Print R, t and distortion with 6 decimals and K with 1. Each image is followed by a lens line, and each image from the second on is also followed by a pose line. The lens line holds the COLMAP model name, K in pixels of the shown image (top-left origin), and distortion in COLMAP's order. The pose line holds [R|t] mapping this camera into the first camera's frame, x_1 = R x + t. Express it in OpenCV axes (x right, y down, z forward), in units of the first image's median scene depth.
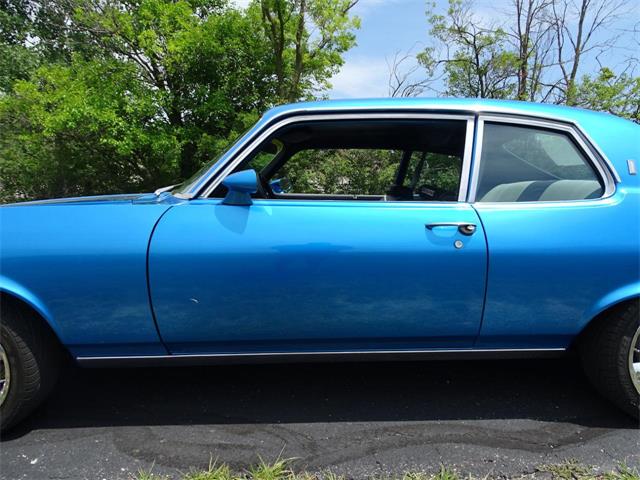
lens RADIAL K [[453.4, 0, 321.9], [0, 453.4, 238.2], [0, 0, 1]] dist [-0.000722, 0.007348]
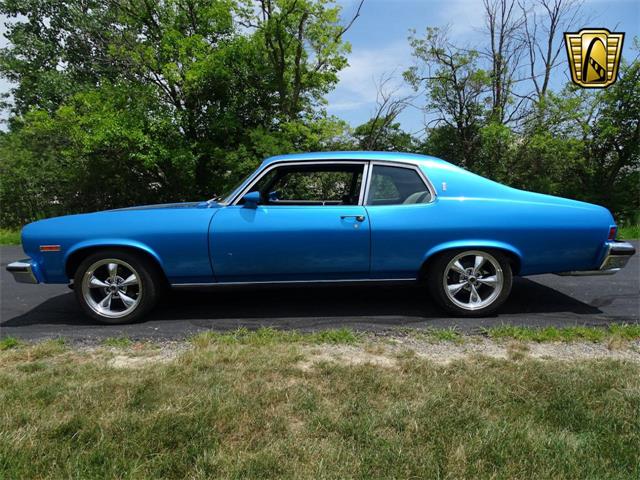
lens RADIAL K [[462.7, 0, 321.1], [0, 462.7, 235.6], [0, 0, 1]] dist [-0.001006, 0.000573]
pose [[0.999759, -0.011290, -0.018837, 0.025826], [0.011087, 0.999879, -0.010894, 0.011515], [0.018958, 0.010682, 0.999763, -0.162591]]
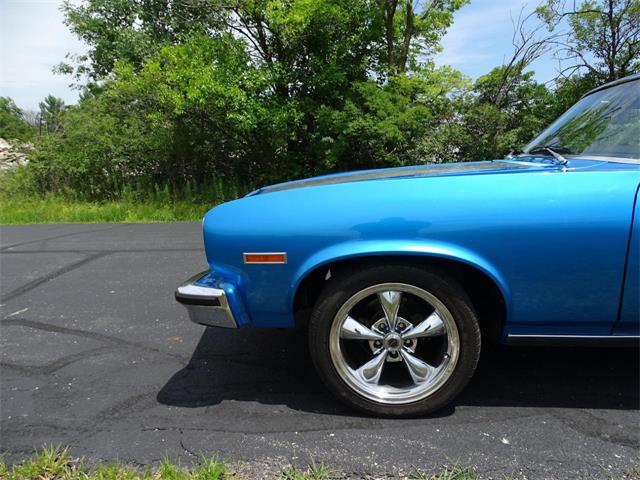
lens RADIAL K [[449.3, 0, 312.8], [0, 449.3, 241.1], [0, 0, 1]] dist [-0.003291, 0.000065]
pose [[0.990478, -0.001697, -0.137662, -0.126252], [0.011176, 0.997615, 0.068114, -0.000380], [0.137218, -0.069004, 0.988134, 0.004321]]
